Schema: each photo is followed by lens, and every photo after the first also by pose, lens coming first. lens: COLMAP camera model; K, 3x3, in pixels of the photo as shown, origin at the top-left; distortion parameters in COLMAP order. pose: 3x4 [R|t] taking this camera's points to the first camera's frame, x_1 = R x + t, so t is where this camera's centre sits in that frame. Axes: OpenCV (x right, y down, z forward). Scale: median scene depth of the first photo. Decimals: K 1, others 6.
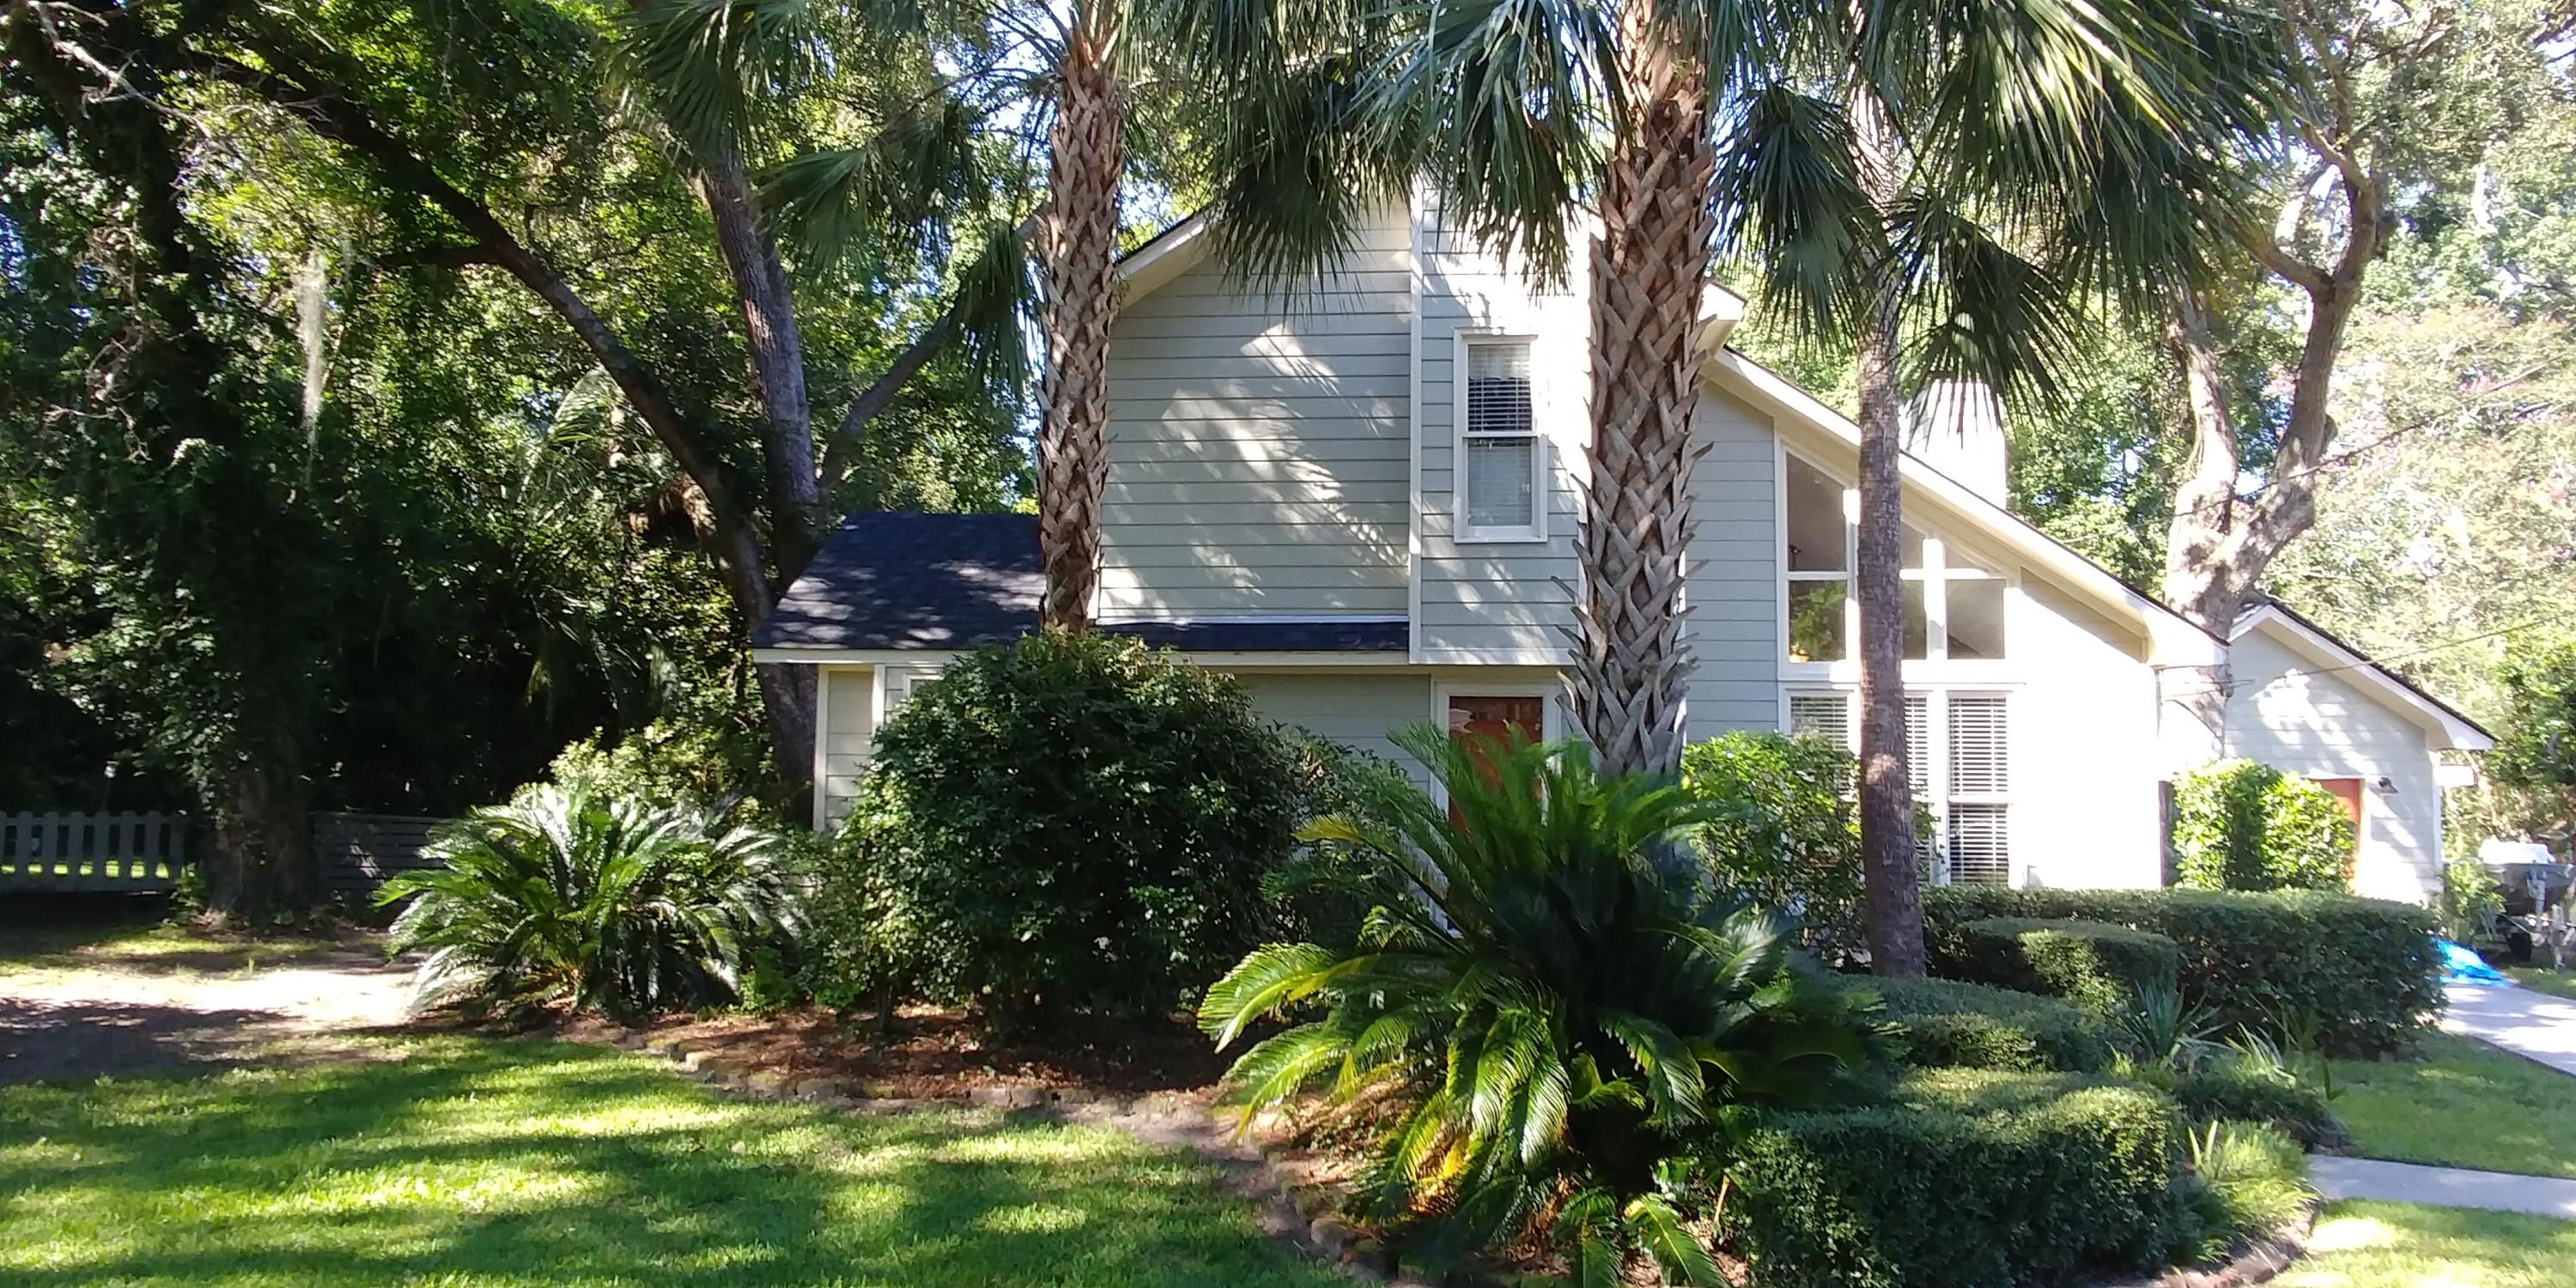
lens RADIAL K [[1525.2, 0, 1199.2], [0, 1525.2, 616.8], [0, 0, 1]] dist [-0.020320, -0.000301]
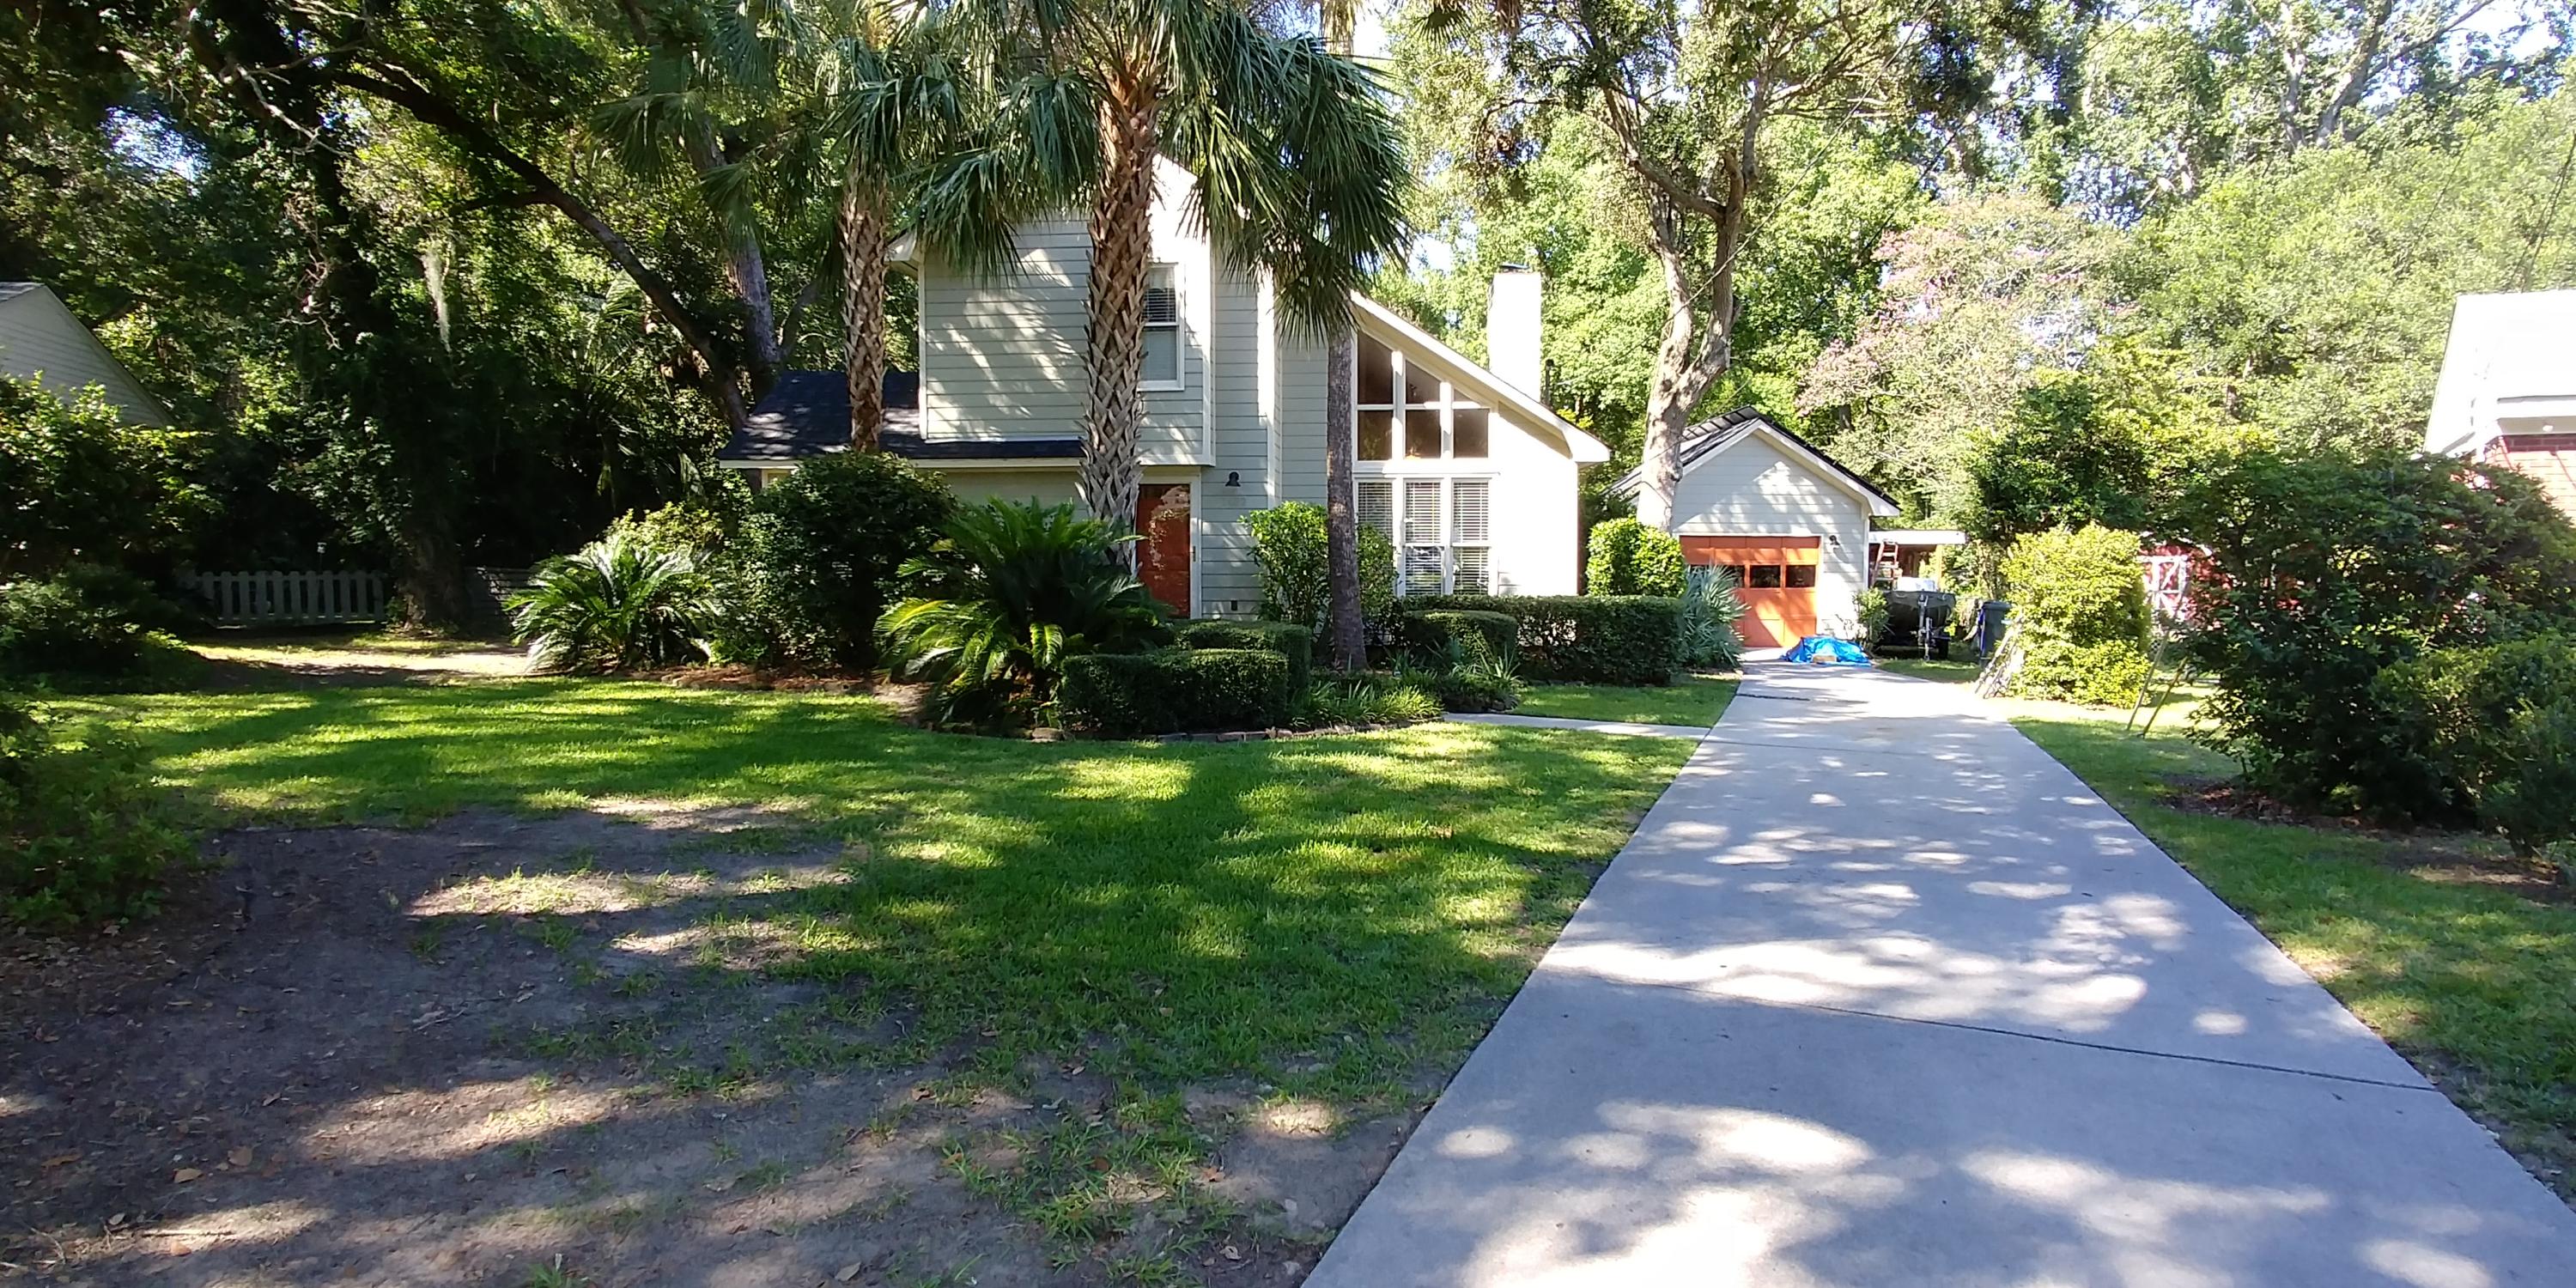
lens RADIAL K [[1360.8, 0, 1261.7], [0, 1360.8, 642.4], [0, 0, 1]] dist [-0.025973, 0.002394]
pose [[0.999930, -0.010720, 0.005008, 0.286273], [0.009775, 0.986947, 0.160750, -0.014351], [-0.006666, -0.160690, 0.986982, -0.488065]]
